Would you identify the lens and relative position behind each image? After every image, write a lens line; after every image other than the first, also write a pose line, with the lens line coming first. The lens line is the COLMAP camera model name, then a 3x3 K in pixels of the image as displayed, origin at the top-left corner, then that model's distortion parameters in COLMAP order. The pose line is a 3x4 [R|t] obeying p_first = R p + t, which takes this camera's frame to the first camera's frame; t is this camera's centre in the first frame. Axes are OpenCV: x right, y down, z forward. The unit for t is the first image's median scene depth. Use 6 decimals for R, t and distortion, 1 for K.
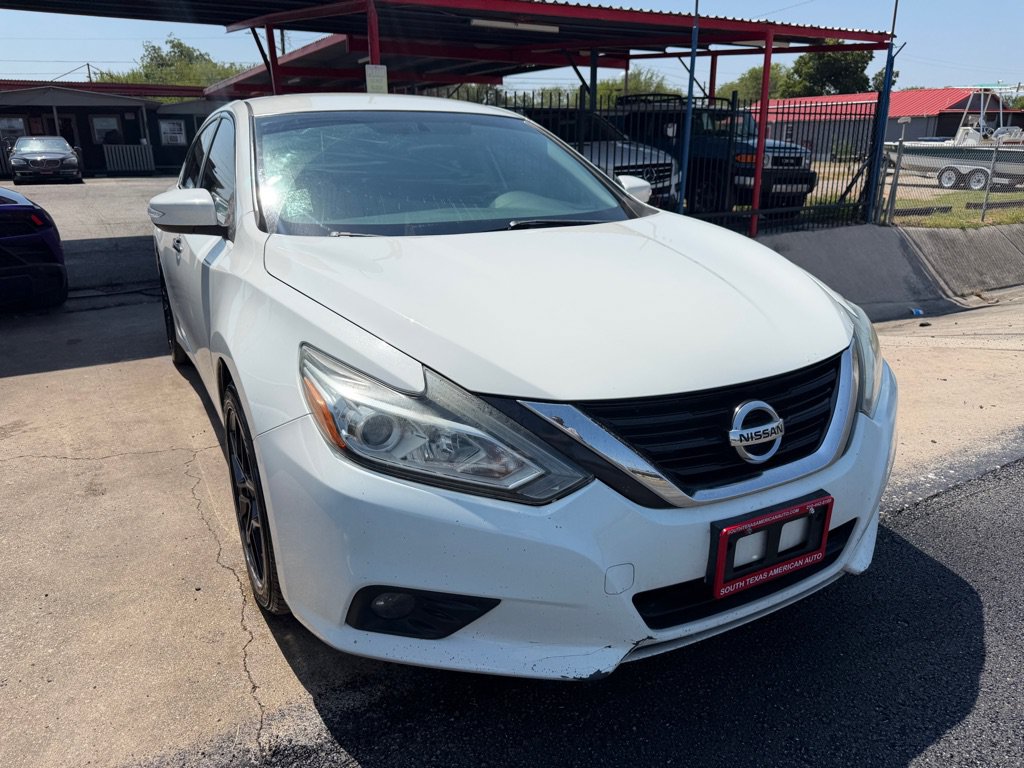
lens RADIAL K [[723.4, 0, 508.3], [0, 723.4, 376.6], [0, 0, 1]] dist [-0.025207, 0.023736]
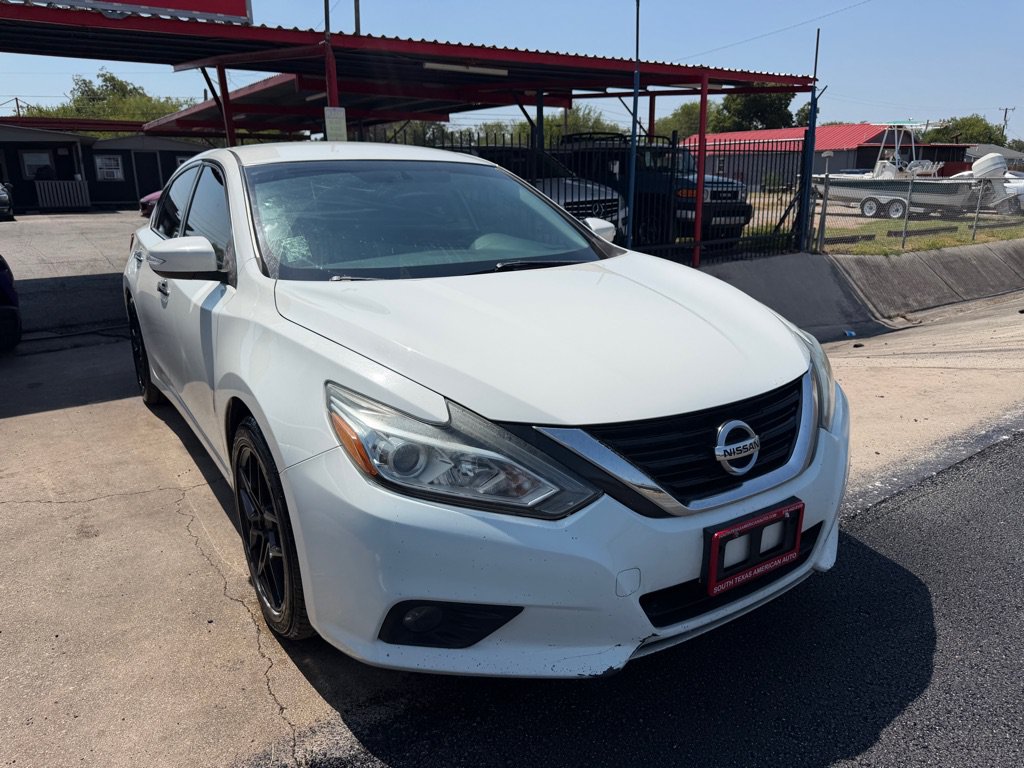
lens RADIAL K [[720.0, 0, 517.2], [0, 720.0, 373.6], [0, 0, 1]] dist [-0.006520, 0.001217]
pose [[0.996011, -0.028083, 0.084690, -0.042012], [0.031848, 0.998548, -0.043436, -0.000892], [-0.083348, 0.045960, 0.995460, -0.049285]]
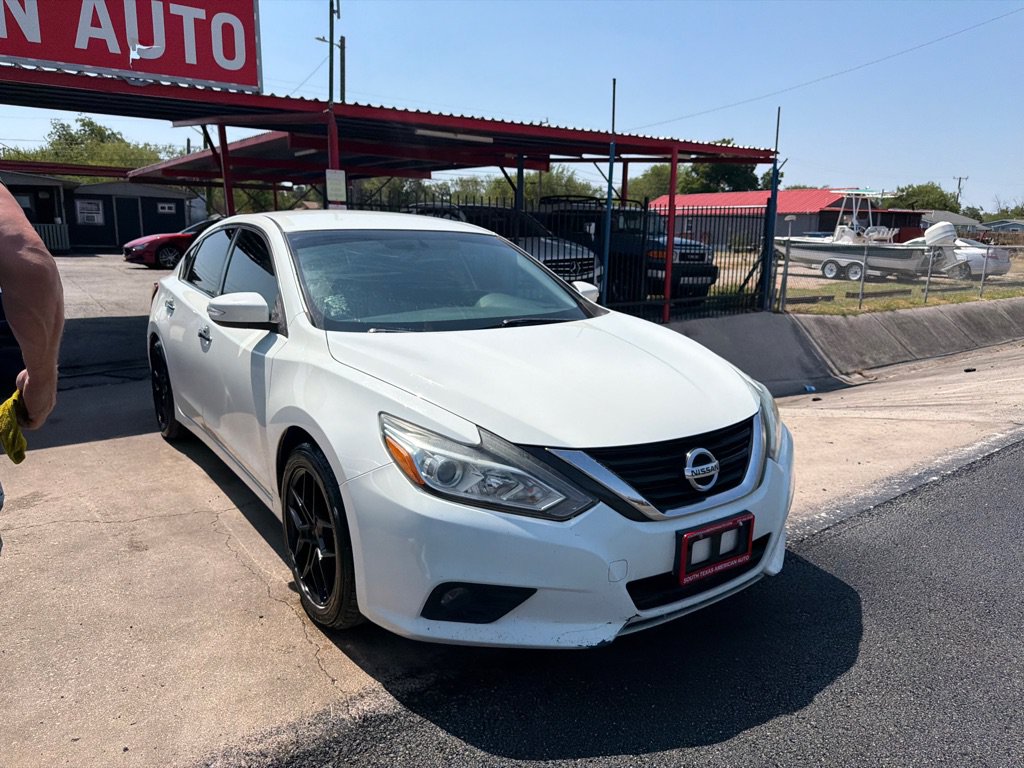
lens RADIAL K [[718.4, 0, 510.4], [0, 718.4, 381.4], [0, 0, 1]] dist [0.009475, -0.018220]
pose [[0.992991, -0.004635, 0.118101, -0.092755], [0.016743, 0.994671, -0.101734, 0.017553], [-0.117000, 0.102998, 0.987777, -0.180861]]
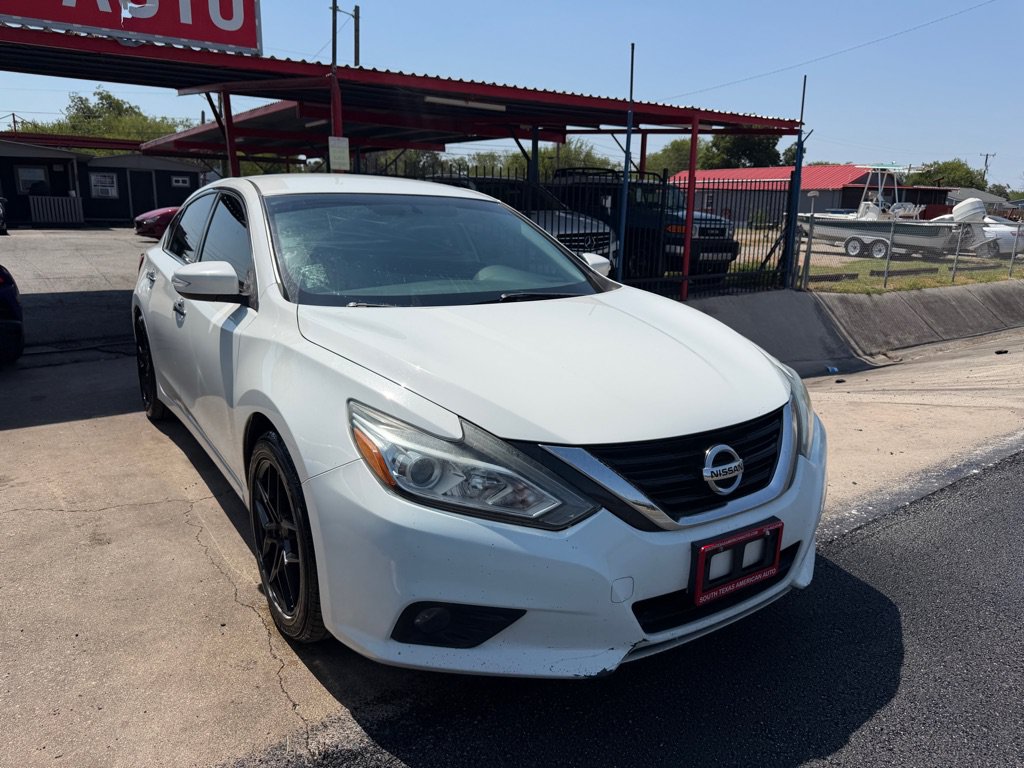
lens RADIAL K [[718.9, 0, 514.4], [0, 718.9, 374.5], [0, 0, 1]] dist [0.002548, -0.009530]
pose [[0.994889, 0.001611, 0.100965, -0.062048], [0.006475, 0.996797, -0.079713, 0.003946], [-0.100771, 0.079959, 0.991691, -0.094597]]
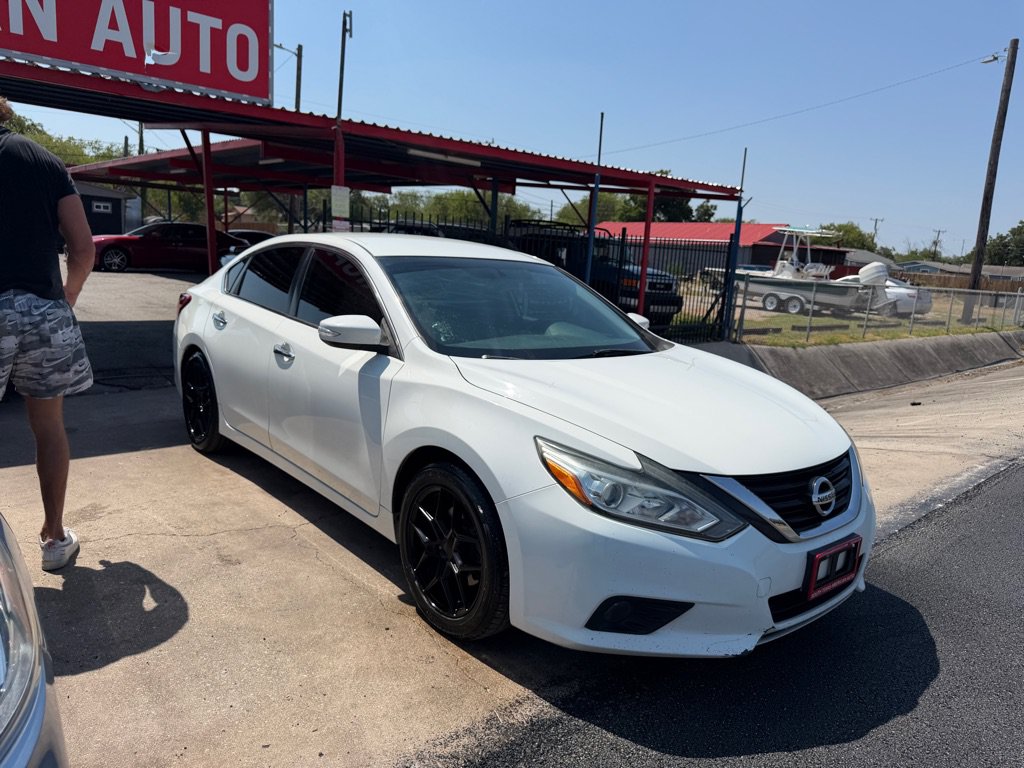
lens RADIAL K [[717.0, 0, 506.2], [0, 717.0, 390.9], [0, 0, 1]] dist [0.011672, -0.019190]
pose [[0.977139, 0.028550, 0.210675, -0.306017], [-0.004960, 0.993734, -0.111665, 0.010533], [-0.212543, 0.108067, 0.971158, -0.197123]]
